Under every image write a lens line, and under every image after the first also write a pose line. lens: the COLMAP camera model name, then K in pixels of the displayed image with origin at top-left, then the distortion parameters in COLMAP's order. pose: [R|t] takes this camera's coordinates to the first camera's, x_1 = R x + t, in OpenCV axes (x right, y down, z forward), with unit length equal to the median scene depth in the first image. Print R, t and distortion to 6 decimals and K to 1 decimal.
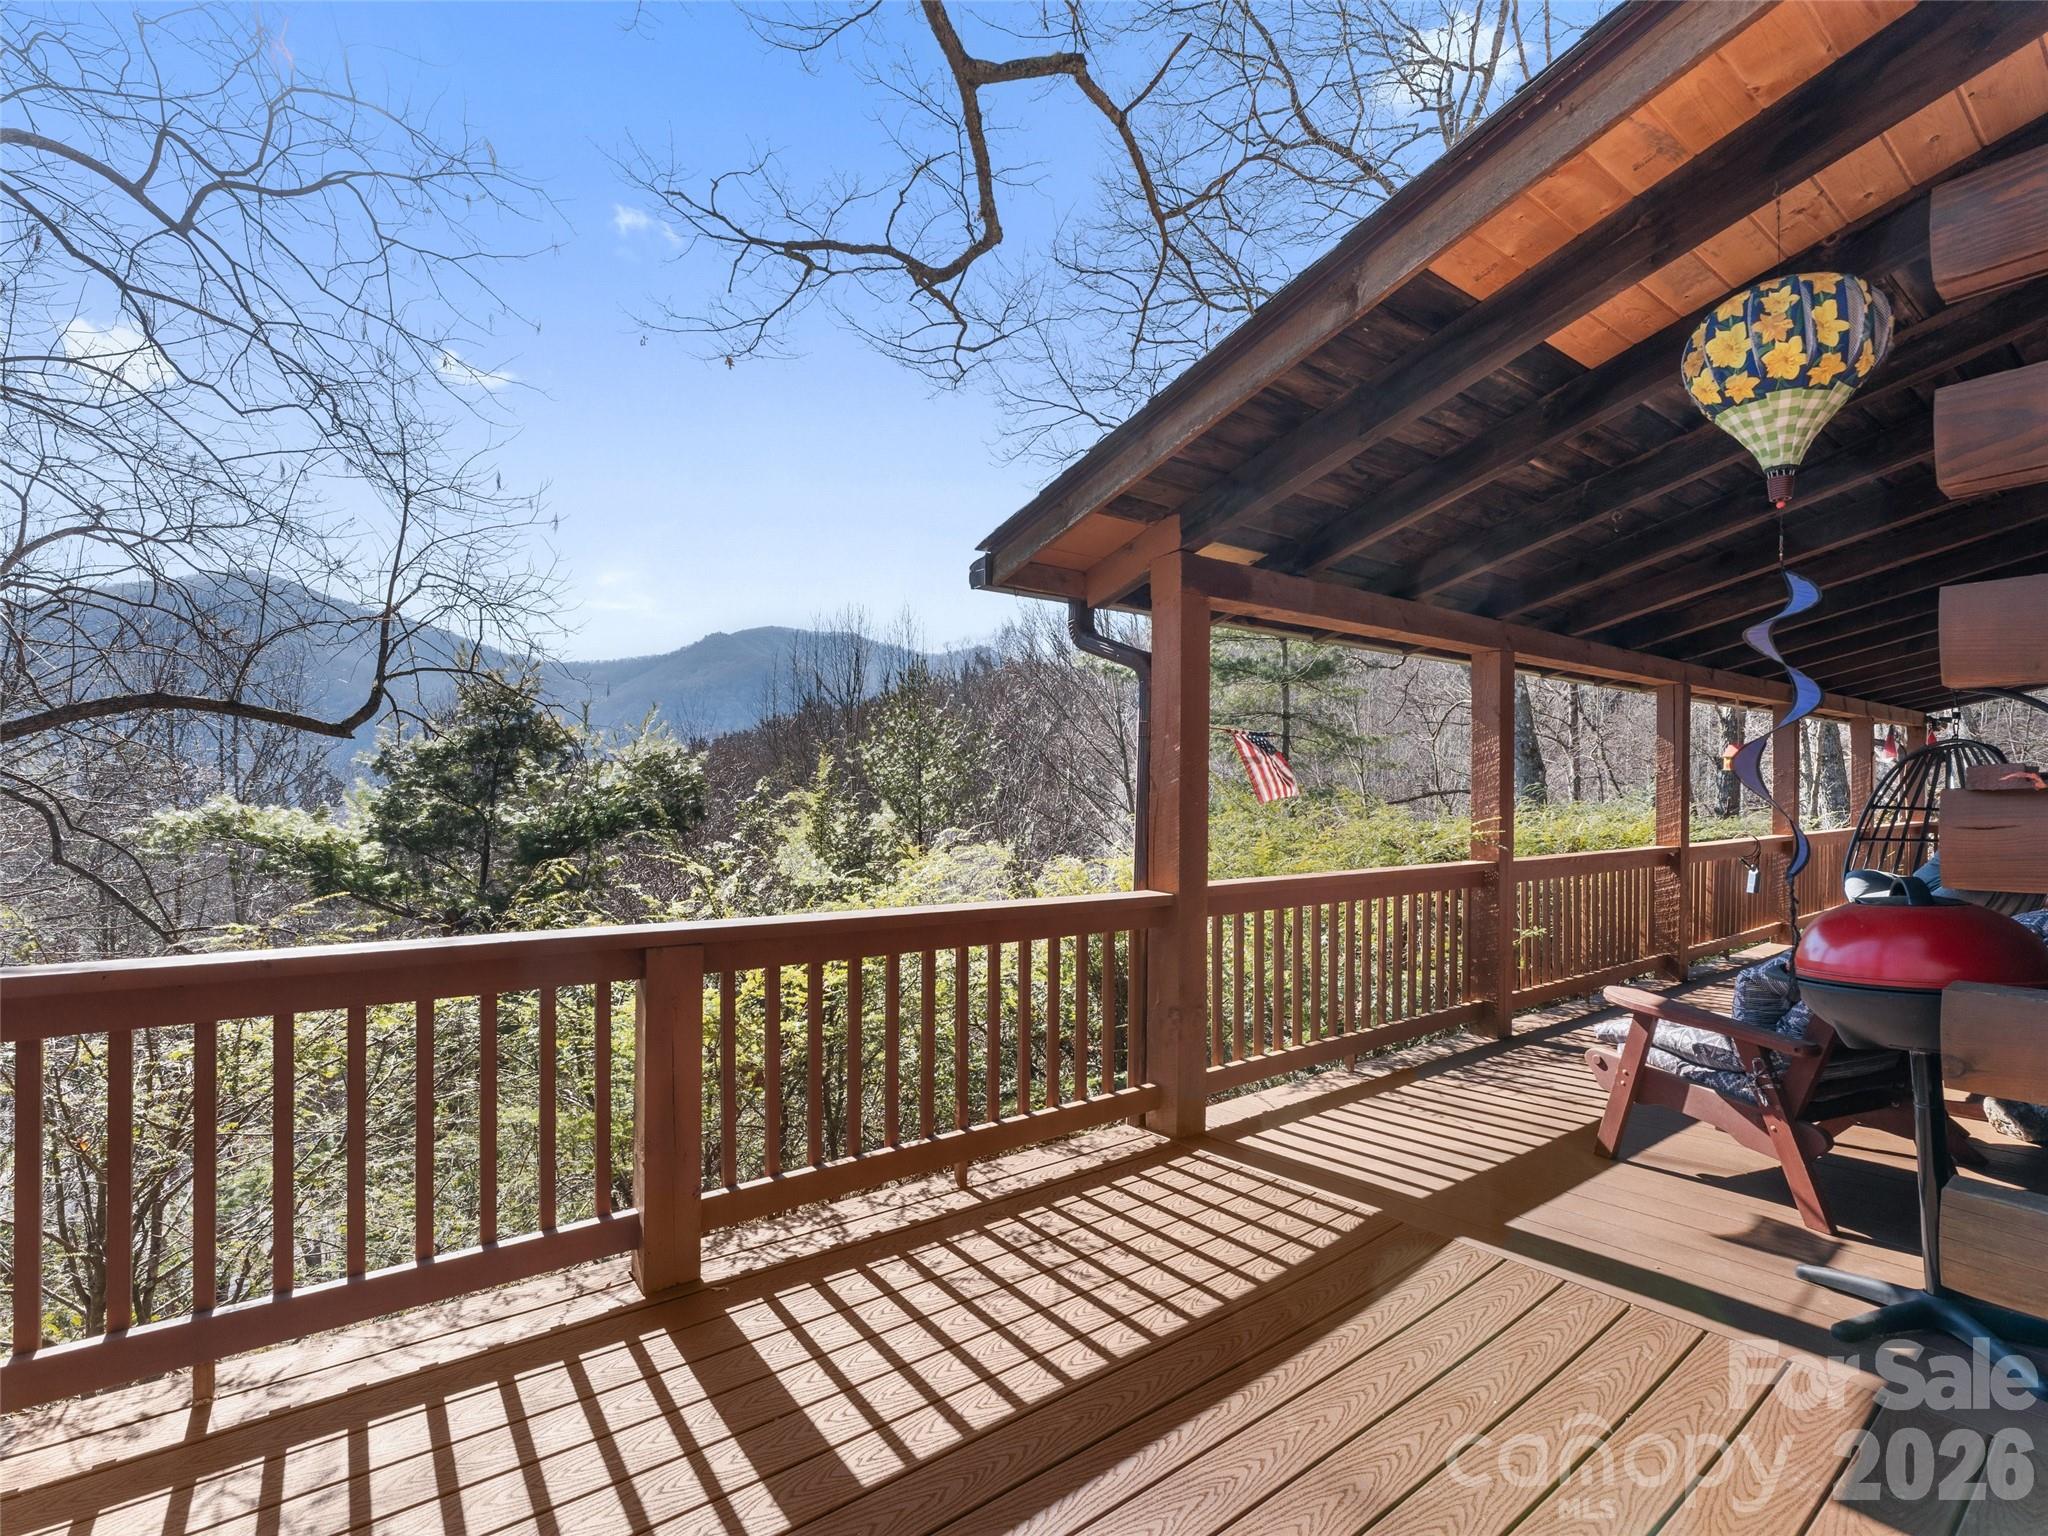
lens RADIAL K [[916.0, 0, 1023.7], [0, 916.0, 779.8], [0, 0, 1]] dist [-0.000577, 0.000068]
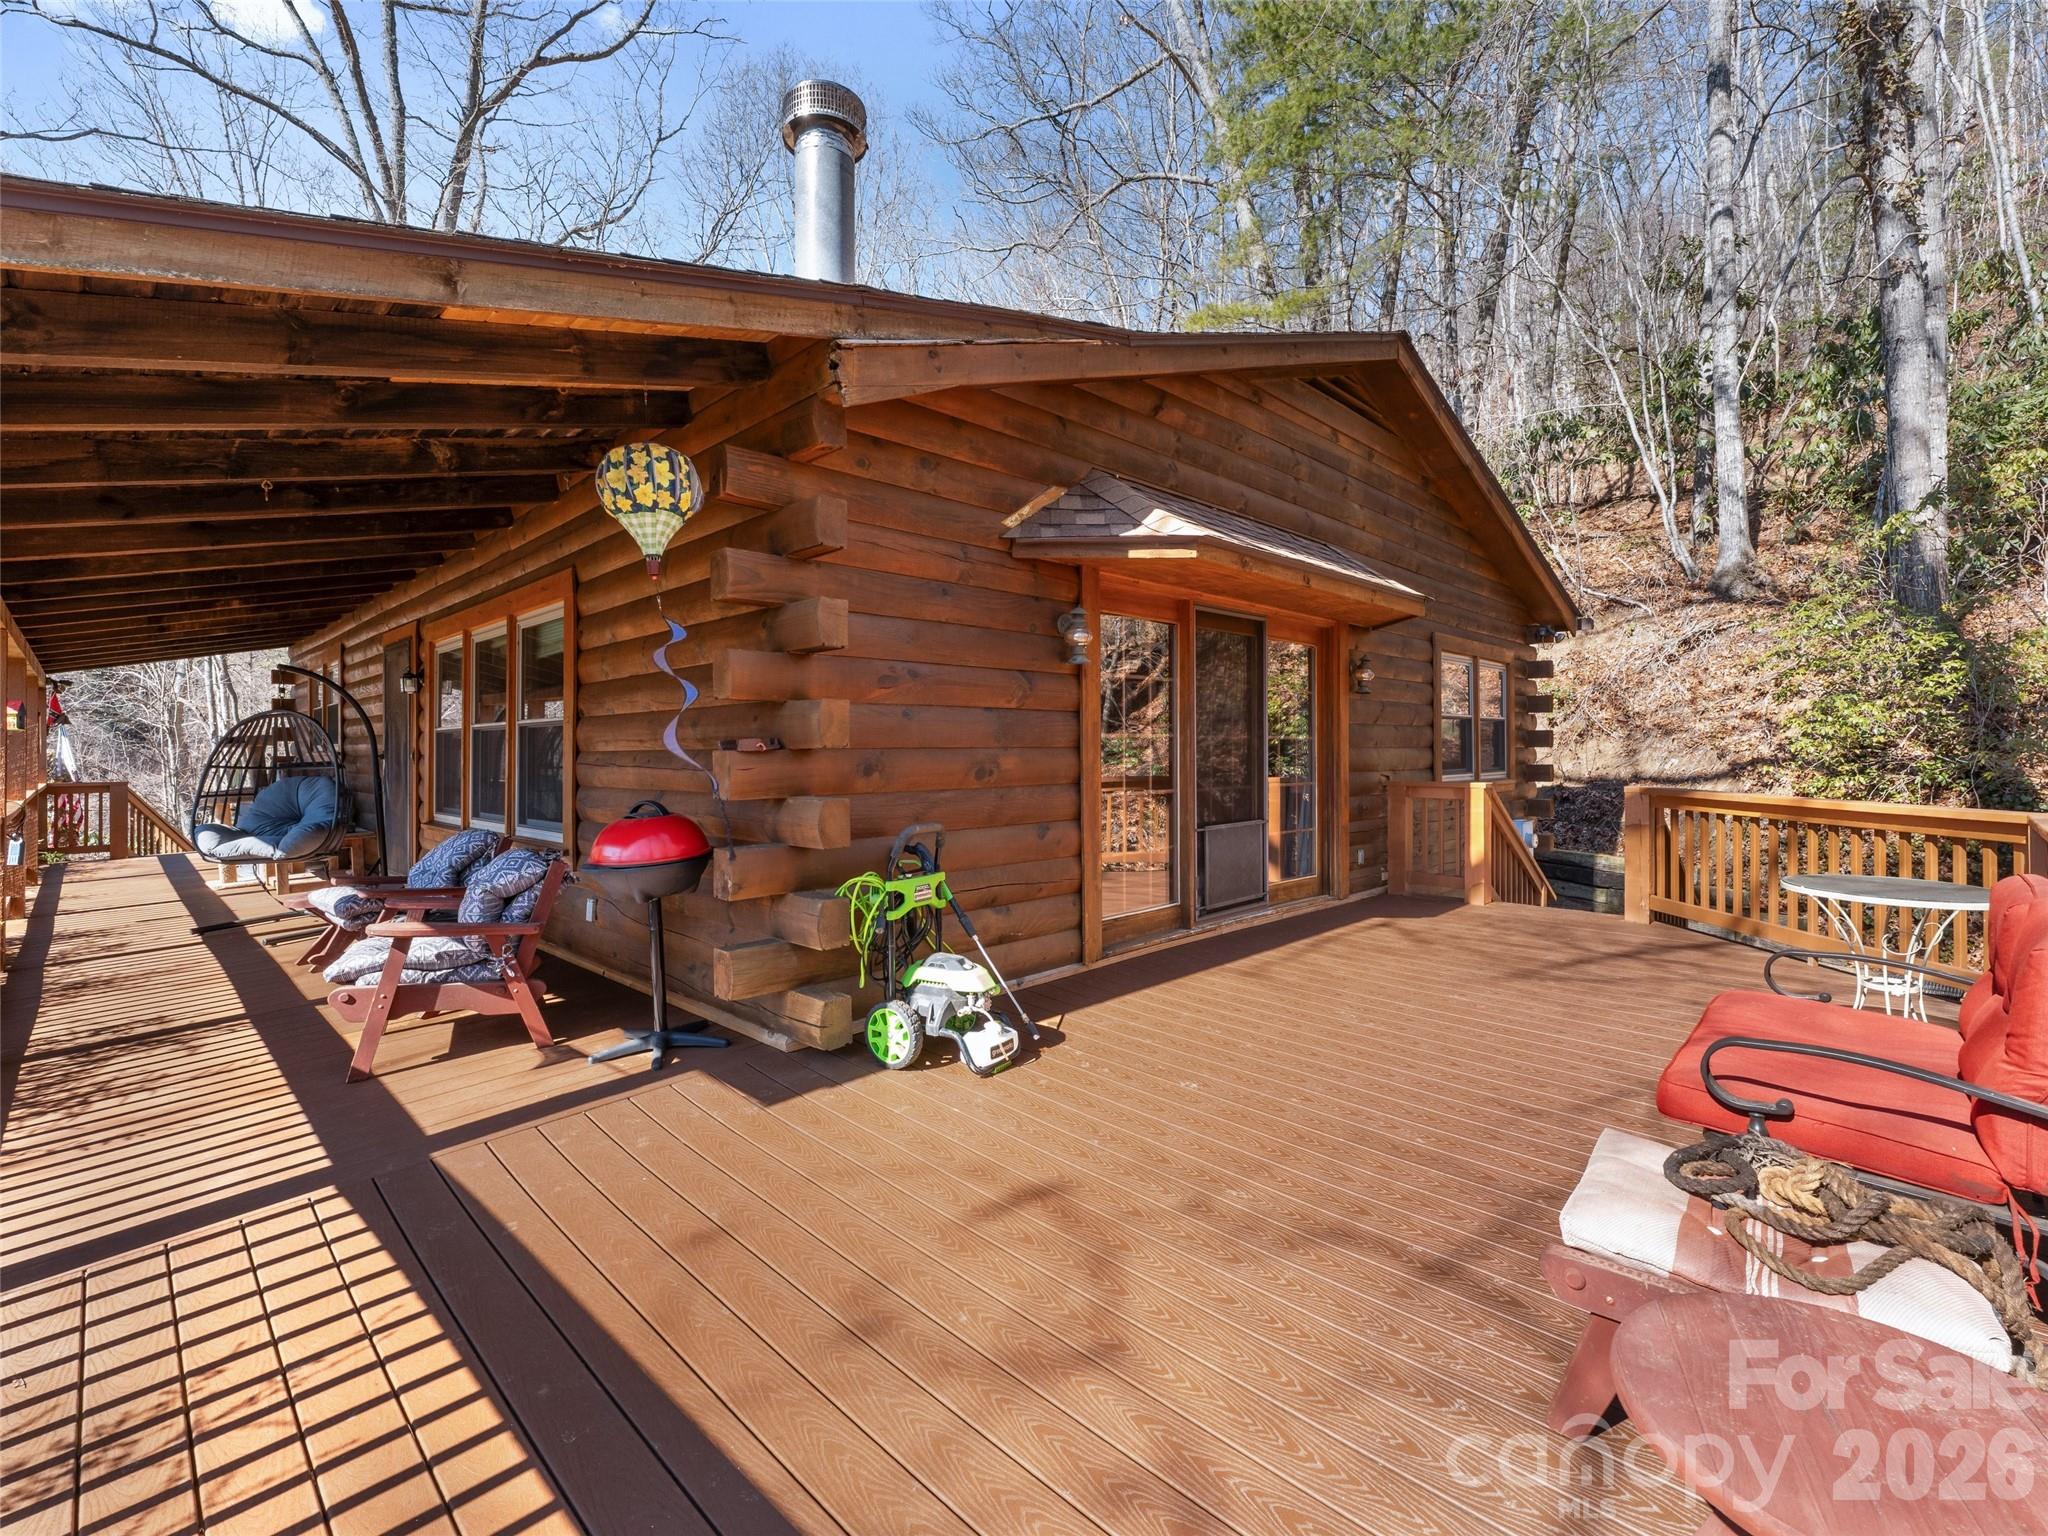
lens RADIAL K [[916.0, 0, 1023.7], [0, 916.0, 779.8], [0, 0, 1]] dist [-0.000577, 0.000068]
pose [[-0.158709, -0.028074, 0.986926, -0.644115], [-0.012098, 0.999576, 0.026488, 0.009525], [-0.987251, -0.007736, -0.158981, 0.429736]]
